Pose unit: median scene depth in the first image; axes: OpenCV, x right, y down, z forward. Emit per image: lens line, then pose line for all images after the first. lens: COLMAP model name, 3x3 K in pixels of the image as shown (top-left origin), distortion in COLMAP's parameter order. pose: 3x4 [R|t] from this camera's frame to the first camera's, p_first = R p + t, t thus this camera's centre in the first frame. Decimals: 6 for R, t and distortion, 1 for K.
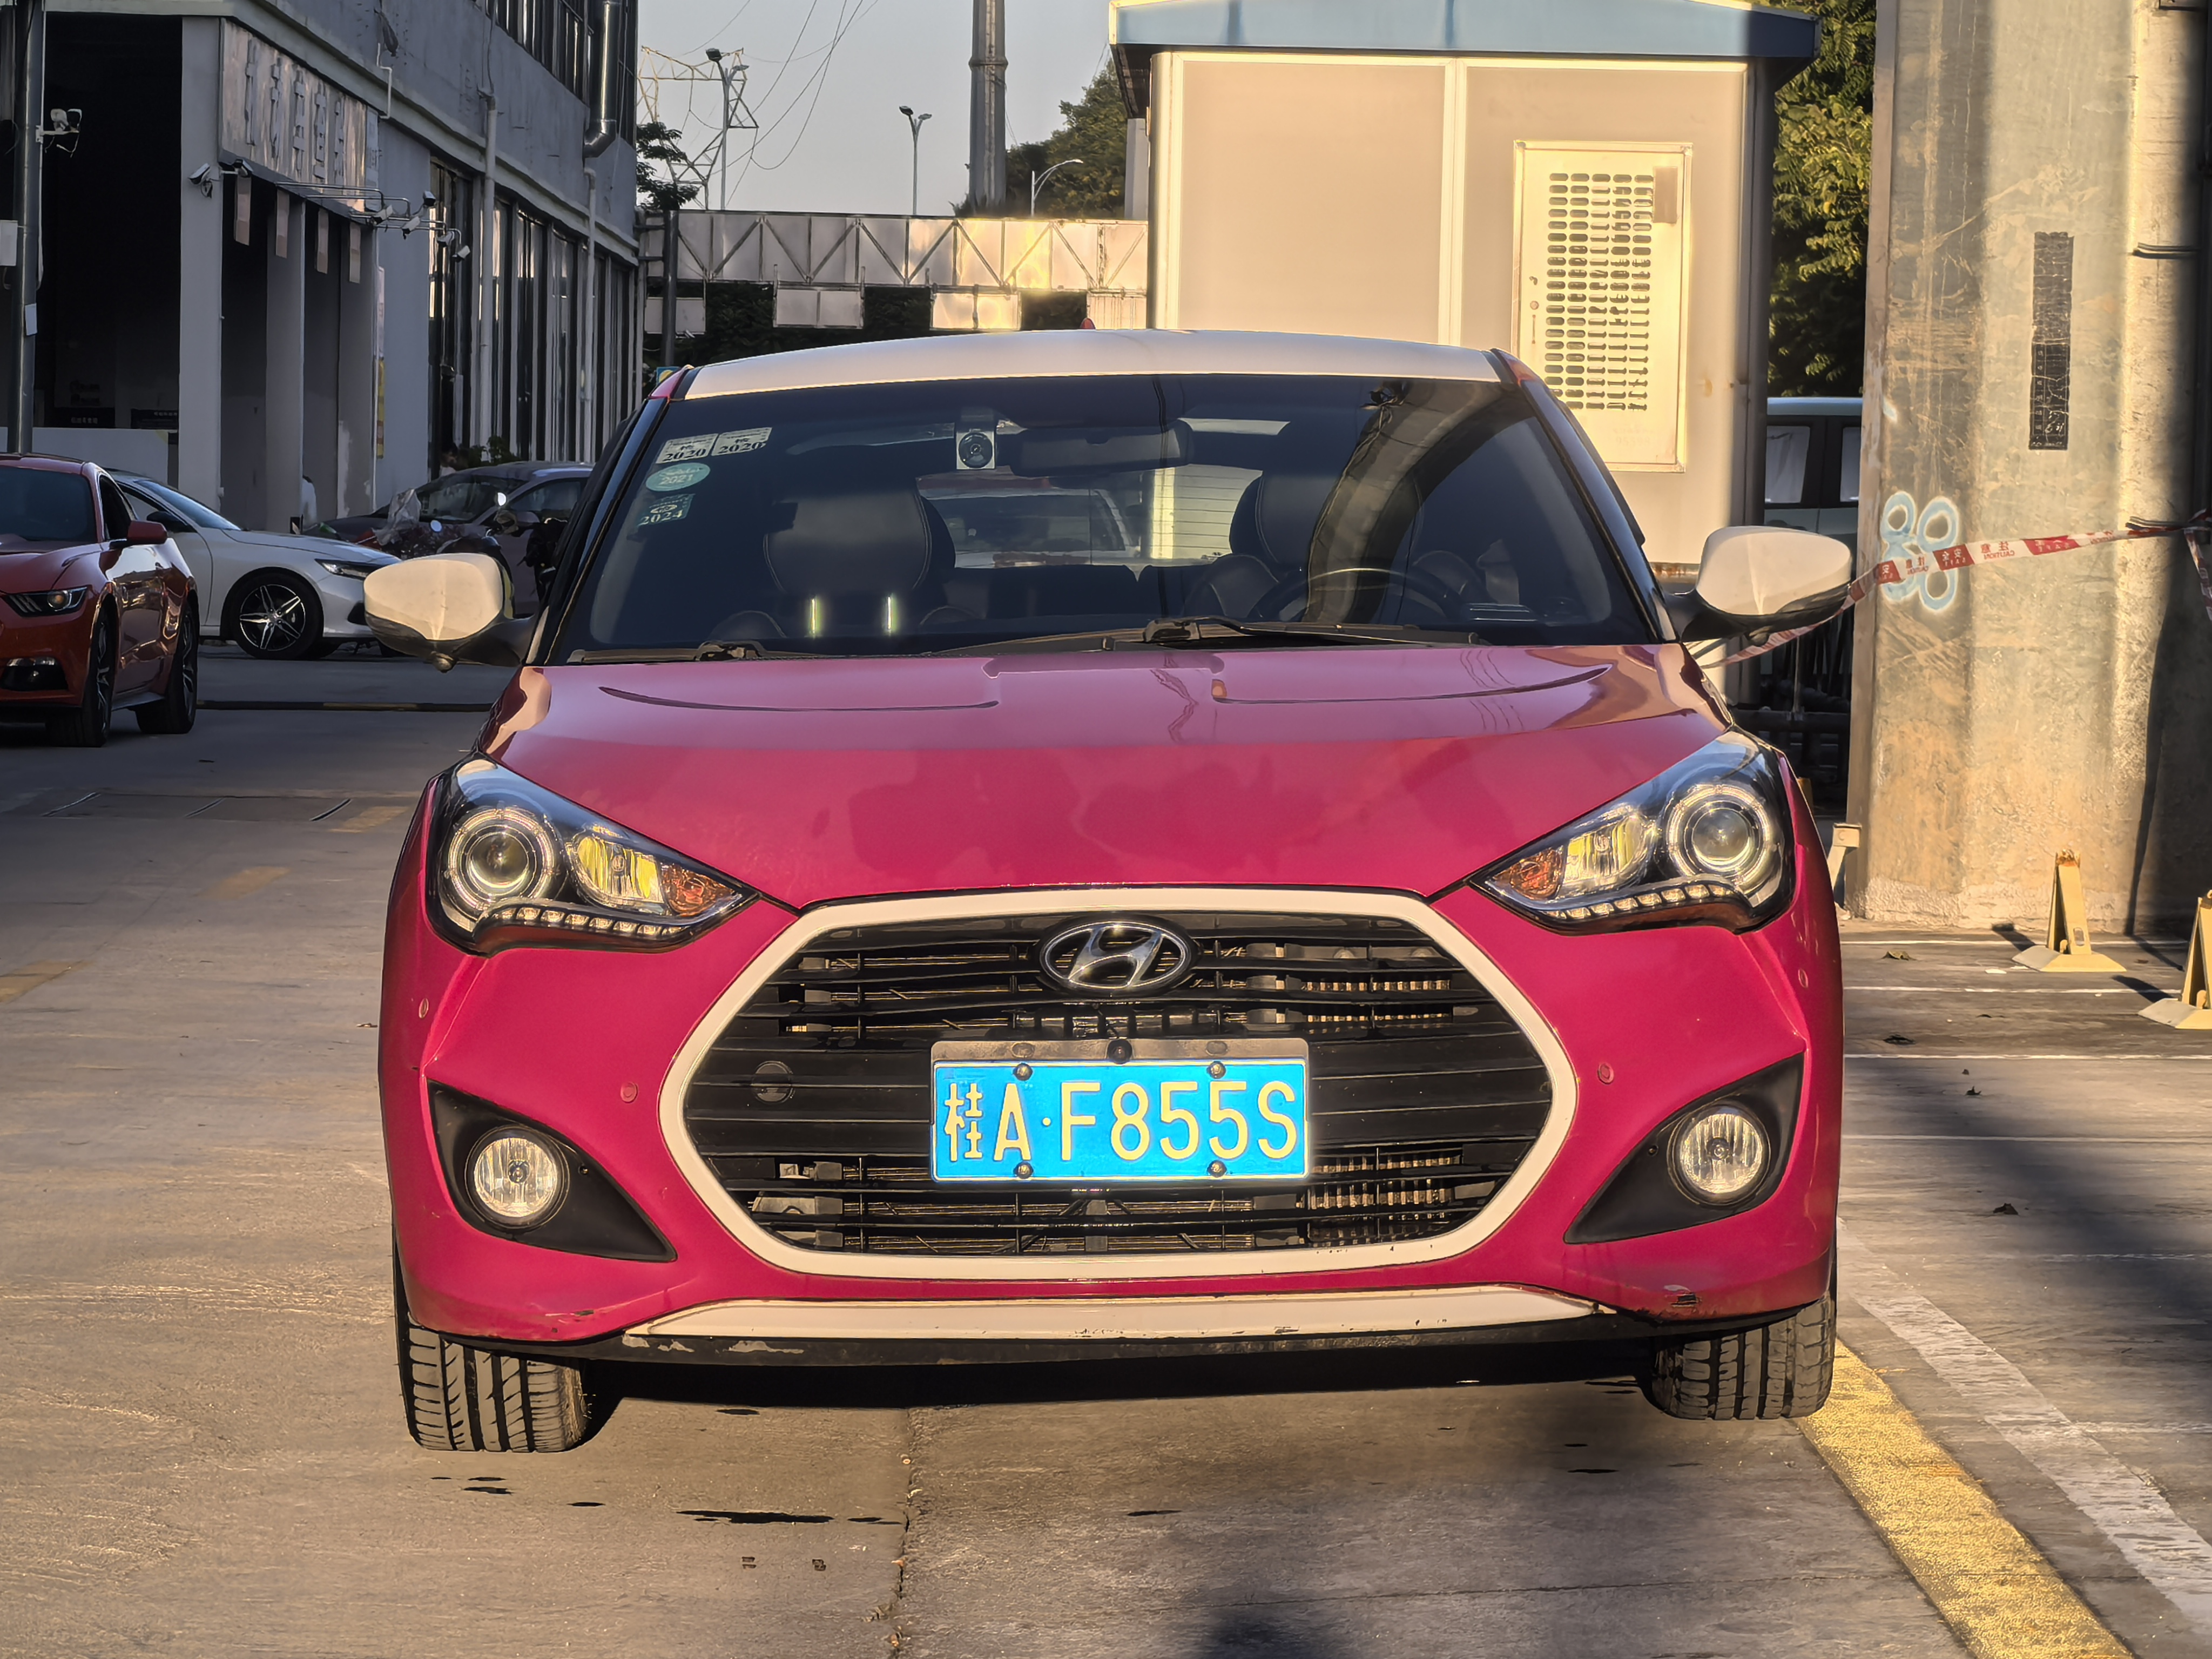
lens RADIAL K [[8512.9, 0, 1106.0], [0, 8512.9, 829.5], [0, 0, 1]] dist [0.417816, 3.416207]
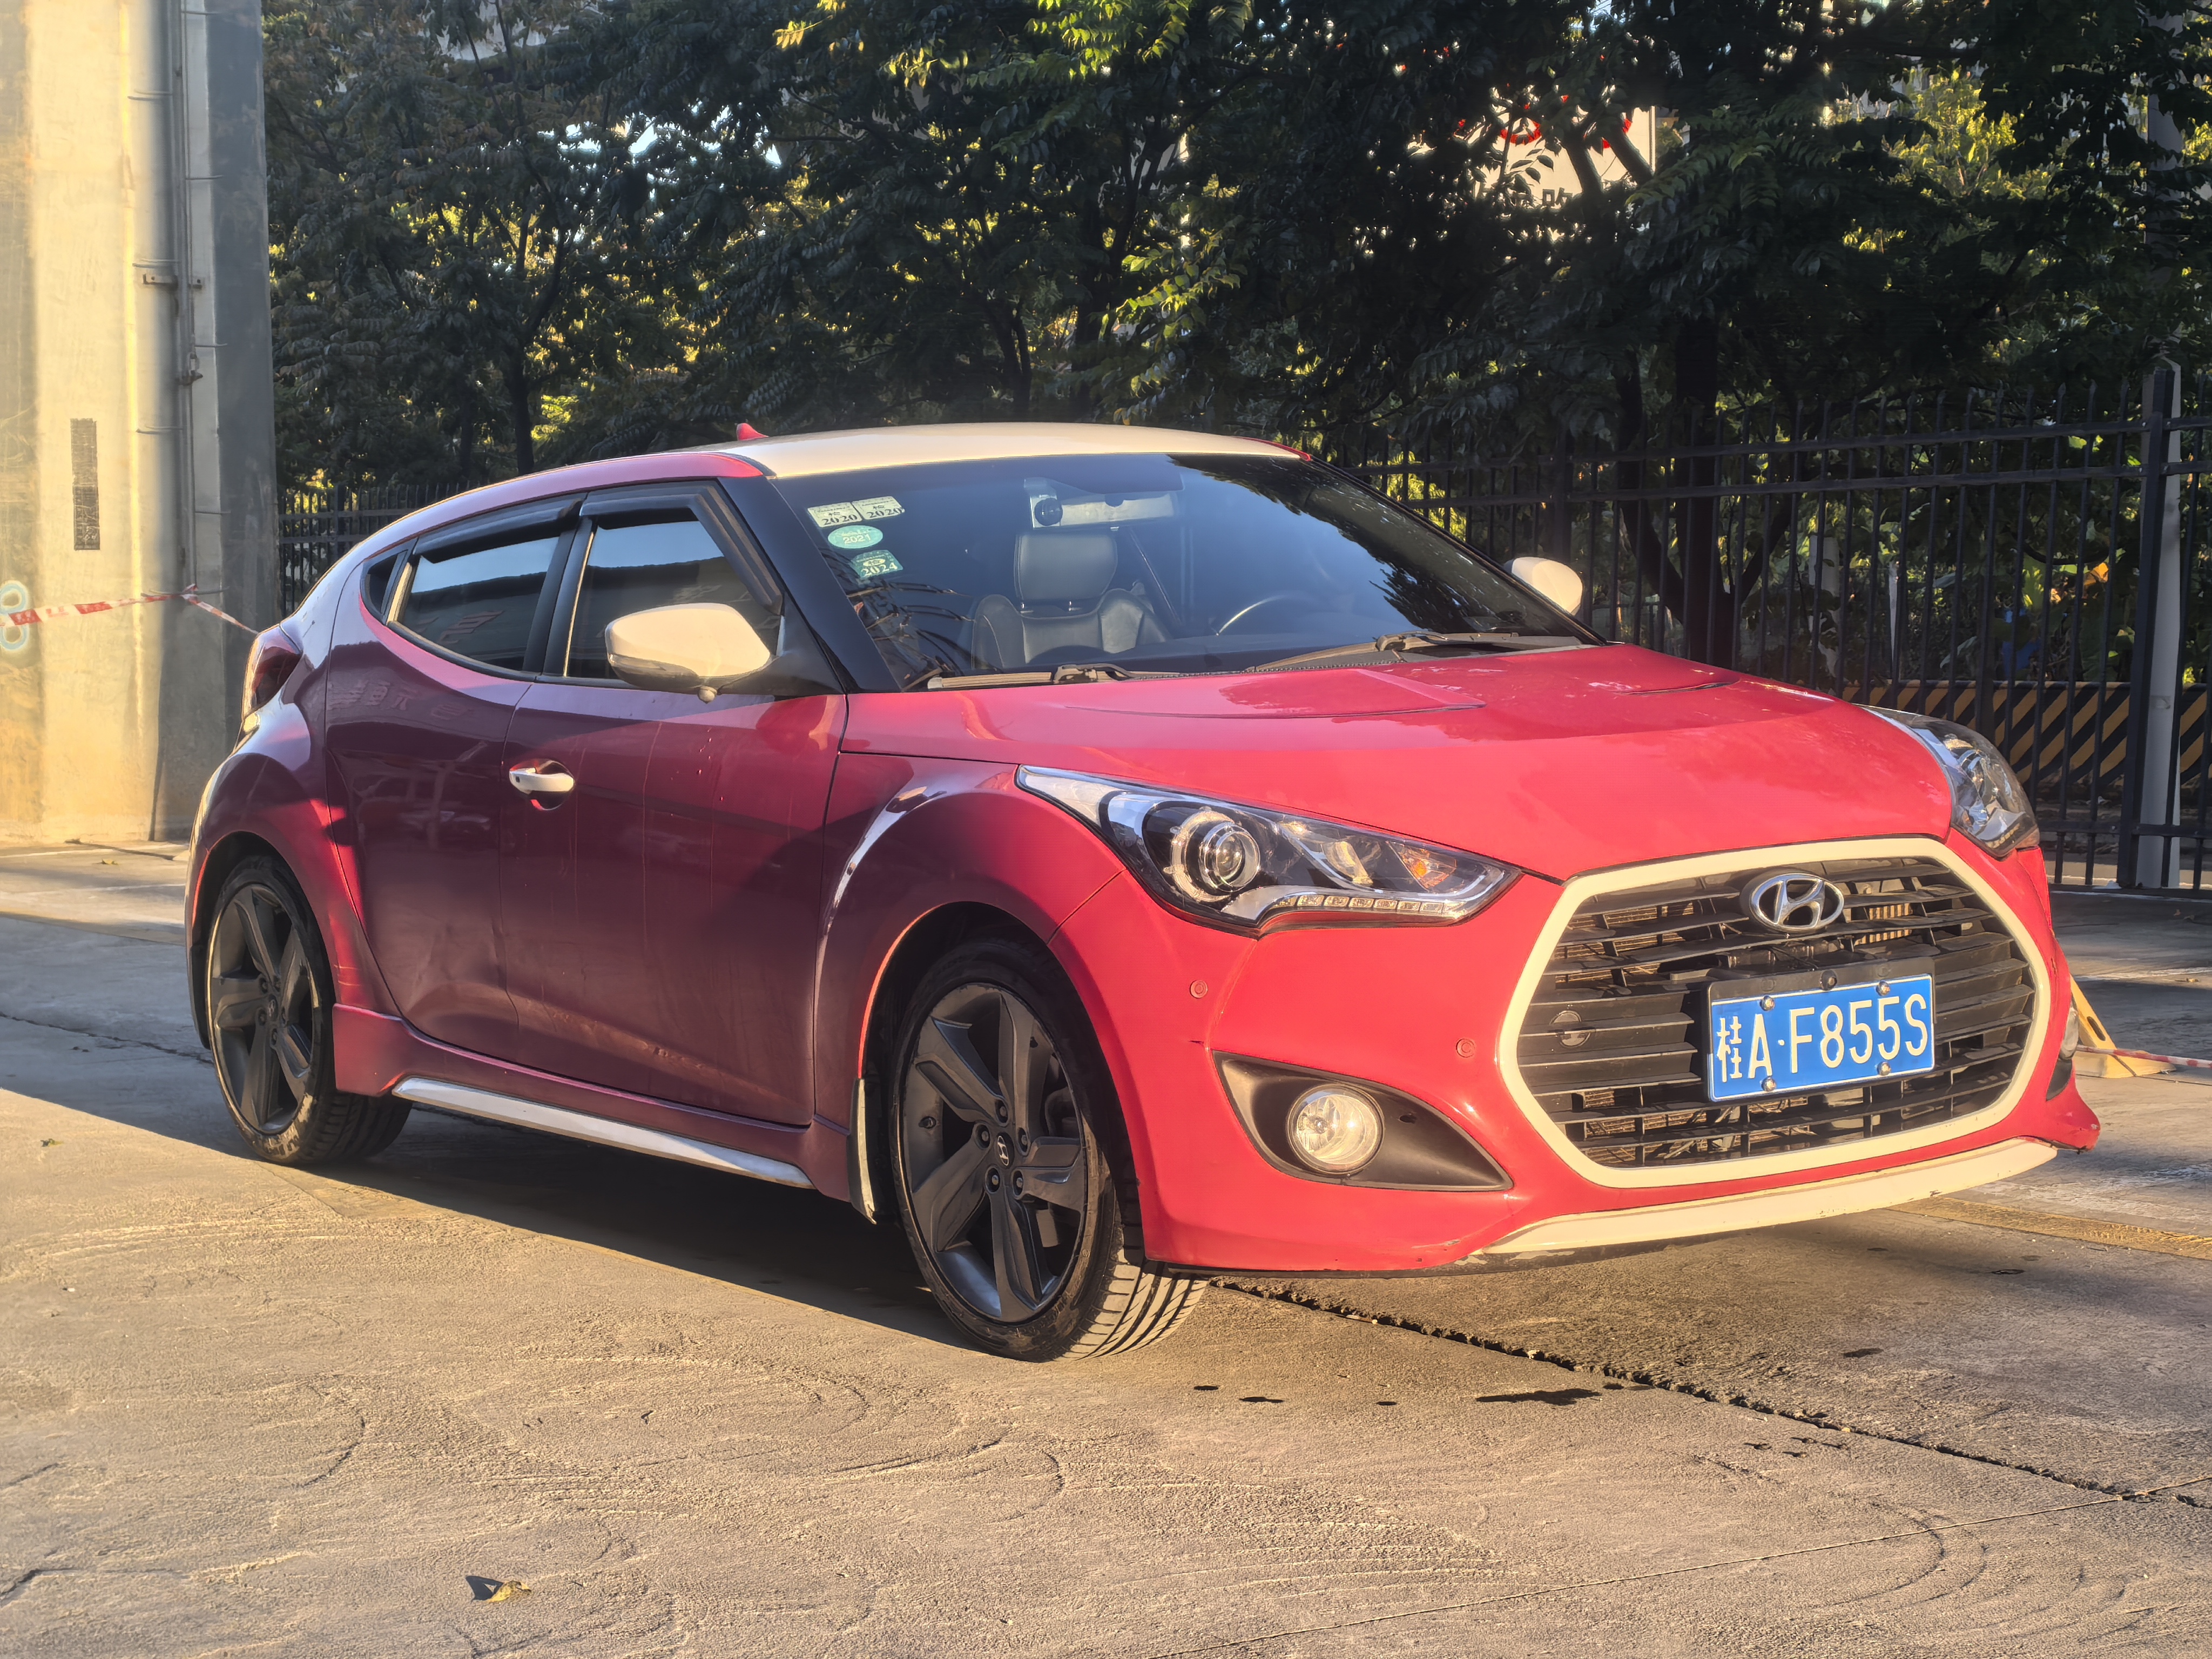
lens RADIAL K [[4153.6, 0, 1106.0], [0, 4153.6, 829.5], [0, 0, 1]] dist [0.012790, 0.051077]
pose [[0.840102, -0.060395, 0.539055, -0.394845], [0.049815, 0.998173, 0.034198, -0.020468], [-0.540135, -0.001877, 0.841576, 0.541934]]
